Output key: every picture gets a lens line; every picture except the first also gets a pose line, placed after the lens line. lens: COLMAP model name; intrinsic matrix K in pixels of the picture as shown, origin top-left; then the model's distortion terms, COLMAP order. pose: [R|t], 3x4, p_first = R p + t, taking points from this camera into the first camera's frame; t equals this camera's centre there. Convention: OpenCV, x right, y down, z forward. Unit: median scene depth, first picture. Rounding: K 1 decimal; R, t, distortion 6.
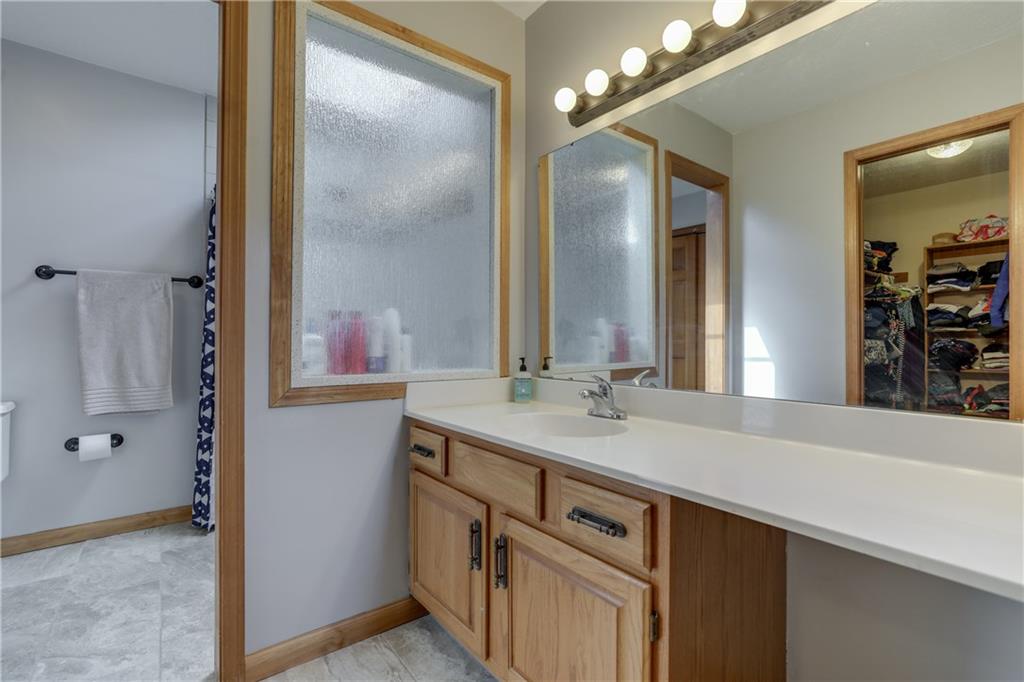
lens RADIAL K [[459.7, 0, 512.0], [0, 459.7, 341.0], [0, 0, 1]] dist [-0.003873, 0.000211]
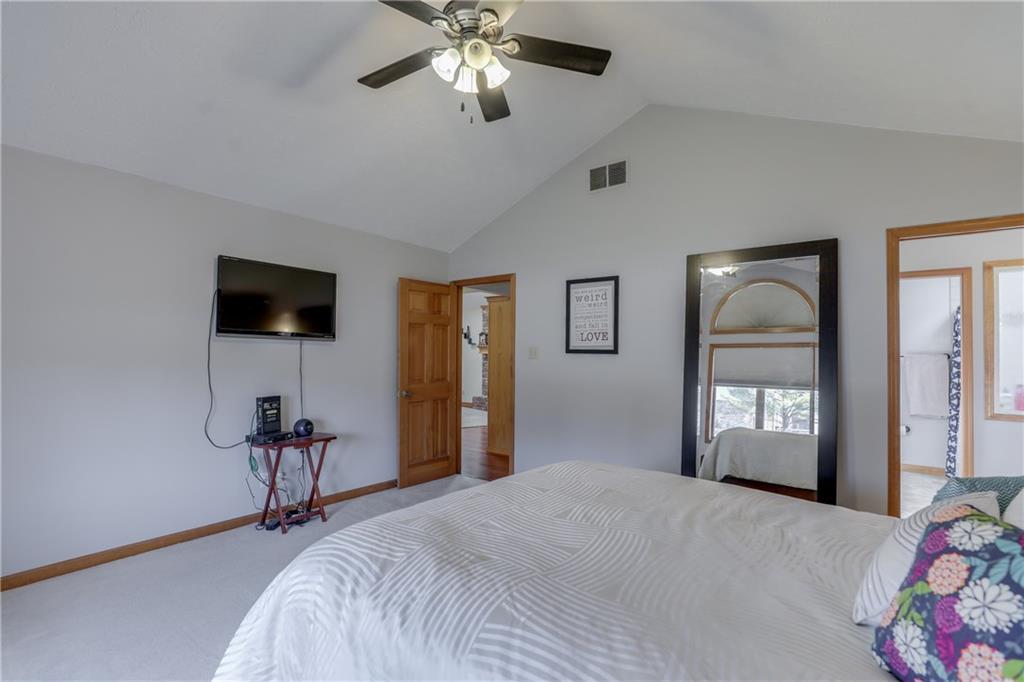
lens RADIAL K [[459.7, 0, 512.0], [0, 459.7, 341.0], [0, 0, 1]] dist [-0.003873, 0.000211]
pose [[0.233057, -0.021315, -0.972229, 0.864319], [-0.017990, 0.999494, -0.026225, -0.117213], [0.972297, 0.023602, 0.232556, -1.390424]]
